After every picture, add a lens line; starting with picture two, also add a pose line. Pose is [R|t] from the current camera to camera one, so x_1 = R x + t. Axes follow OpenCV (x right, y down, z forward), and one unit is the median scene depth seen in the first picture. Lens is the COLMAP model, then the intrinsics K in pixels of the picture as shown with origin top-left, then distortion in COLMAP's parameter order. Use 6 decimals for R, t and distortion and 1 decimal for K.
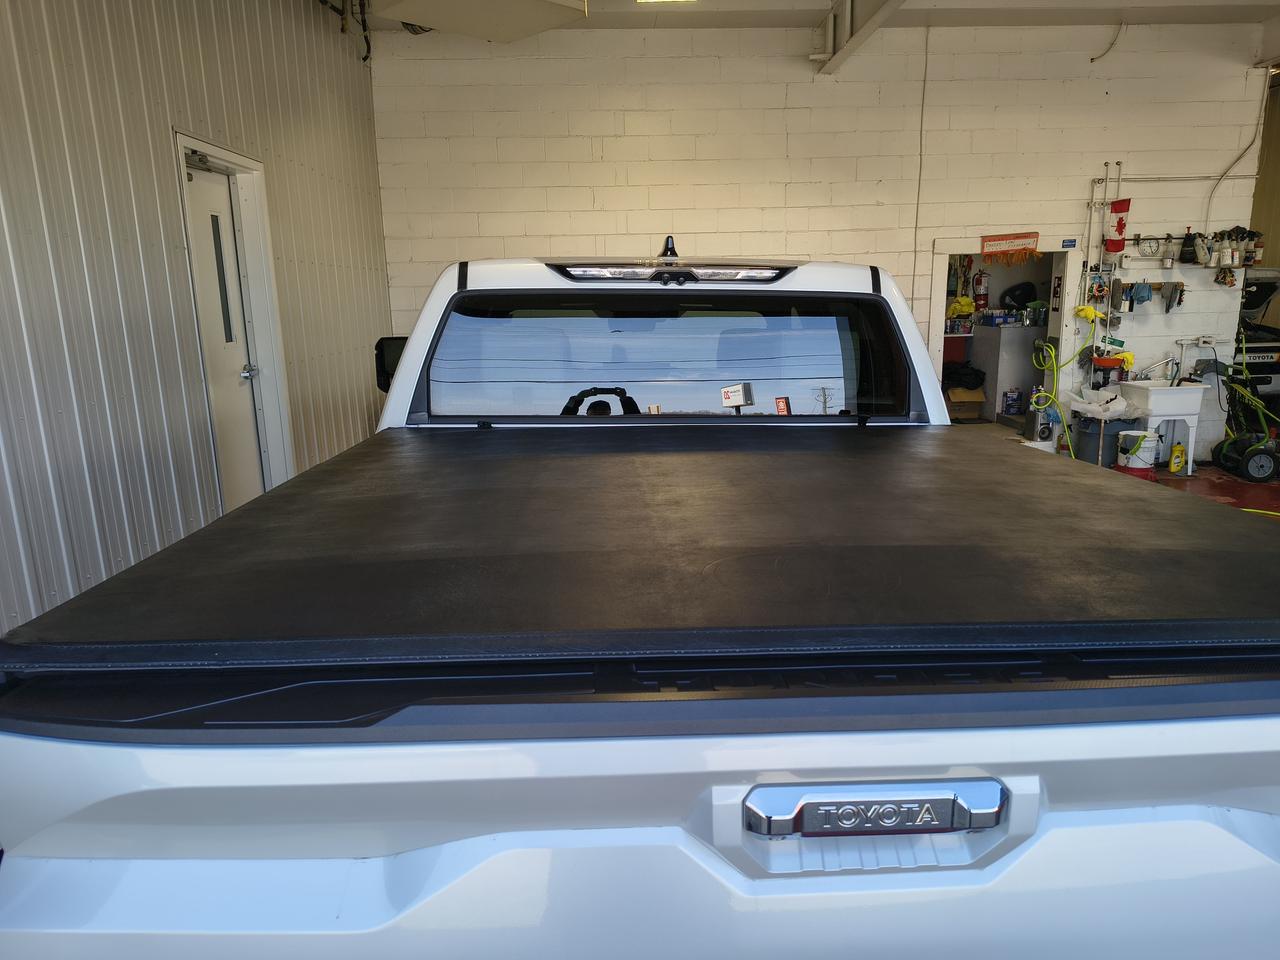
lens RADIAL K [[893.3, 0, 651.4], [0, 893.3, 478.6], [0, 0, 1]] dist [0.021411, -0.038243]
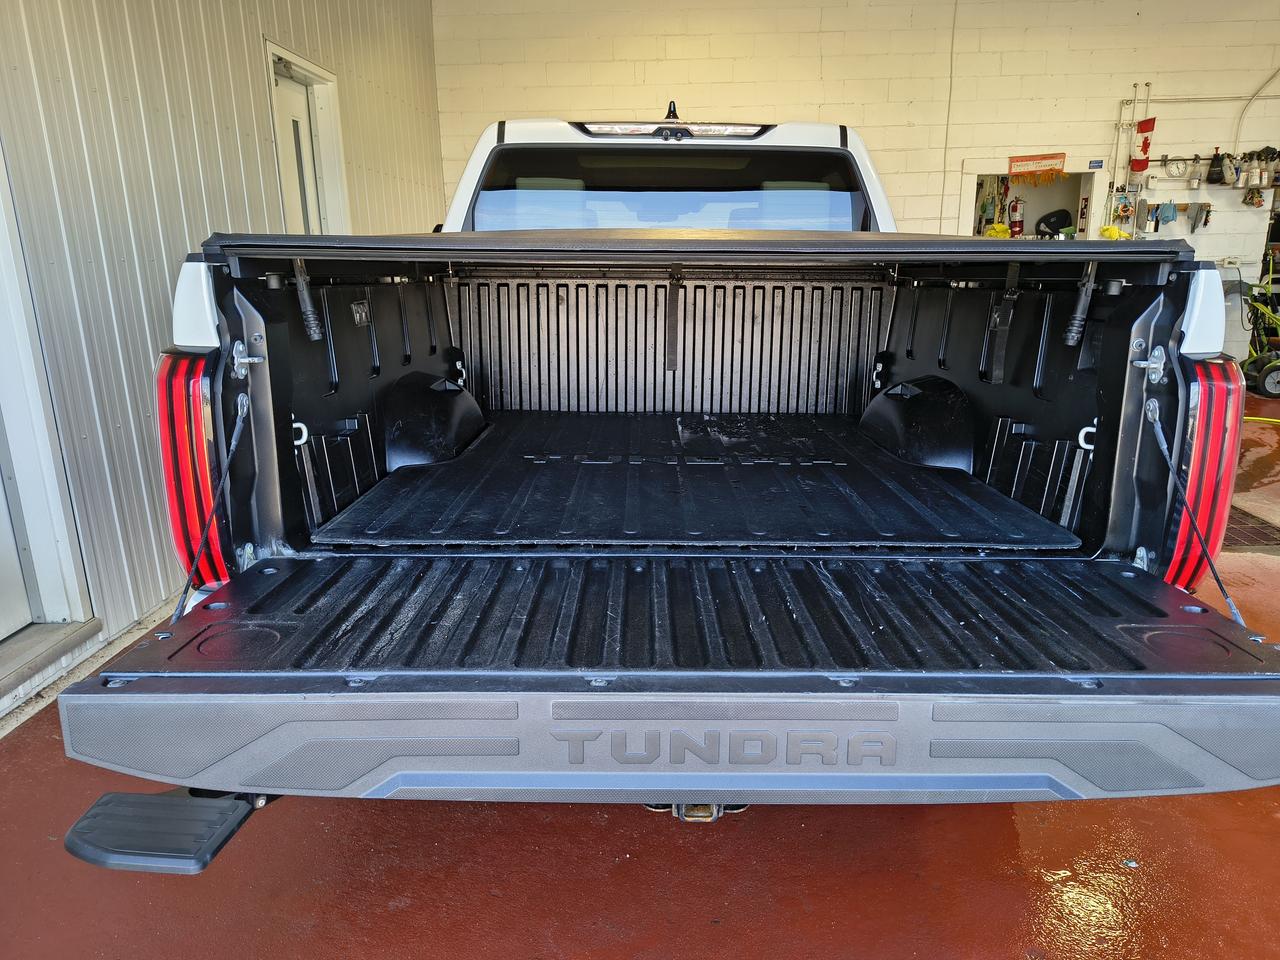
lens RADIAL K [[893.3, 0, 644.0], [0, 893.3, 473.1], [0, 0, 1]] dist [0.021411, -0.038243]
pose [[0.997527, 0.021239, -0.066998, 0.025144], [-0.018515, 0.998987, 0.041026, 0.060735], [0.067801, -0.039684, 0.996909, -0.076046]]
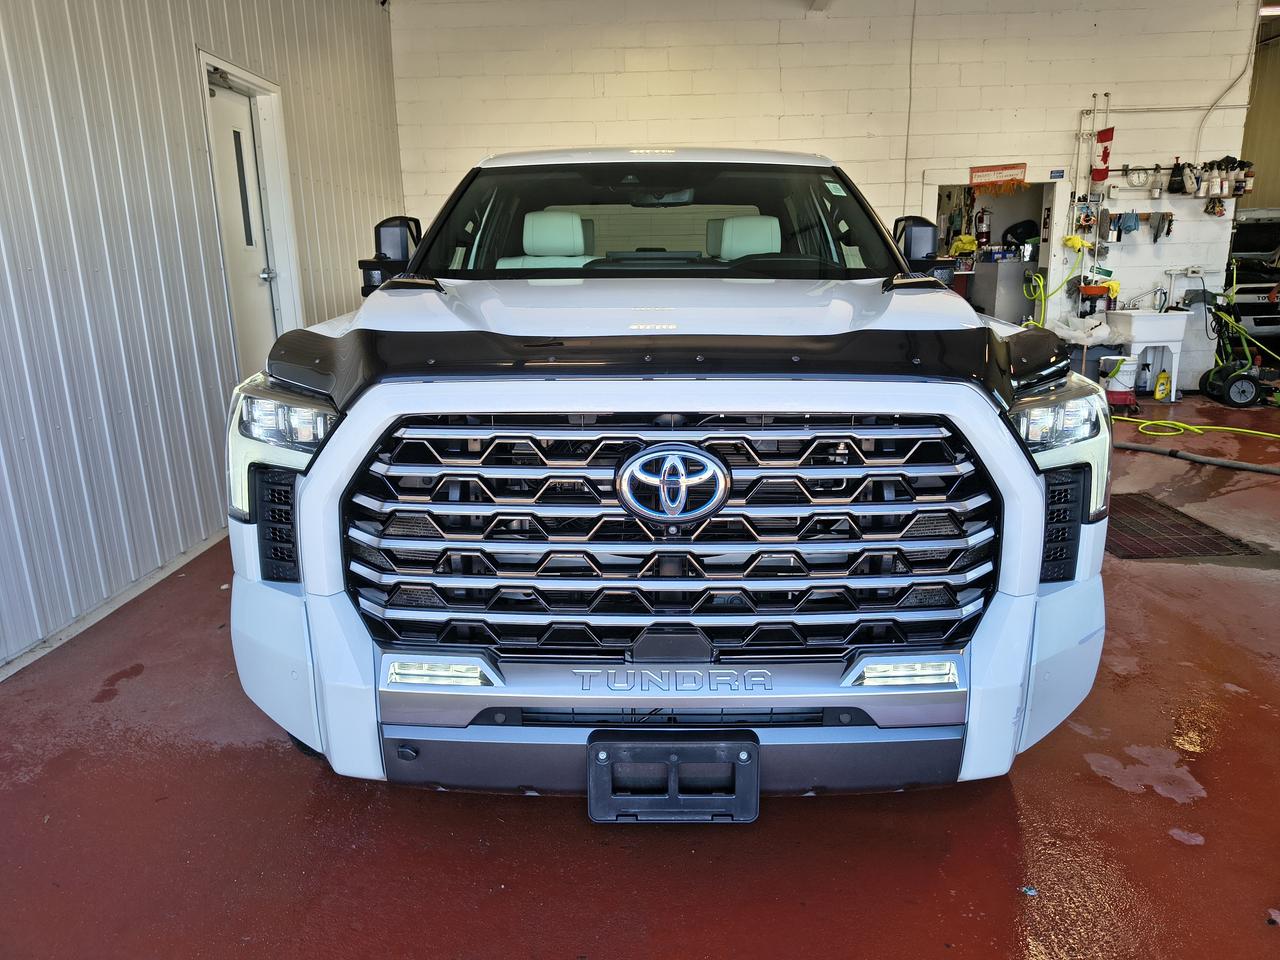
lens RADIAL K [[893.3, 0, 637.2], [0, 893.3, 467.6], [0, 0, 1]] dist [0.021411, -0.038243]
pose [[0.997809, 0.015094, -0.064410, 0.058439], [-0.013884, 0.999719, 0.019192, 0.061968], [0.064681, -0.018255, 0.997739, -0.062770]]
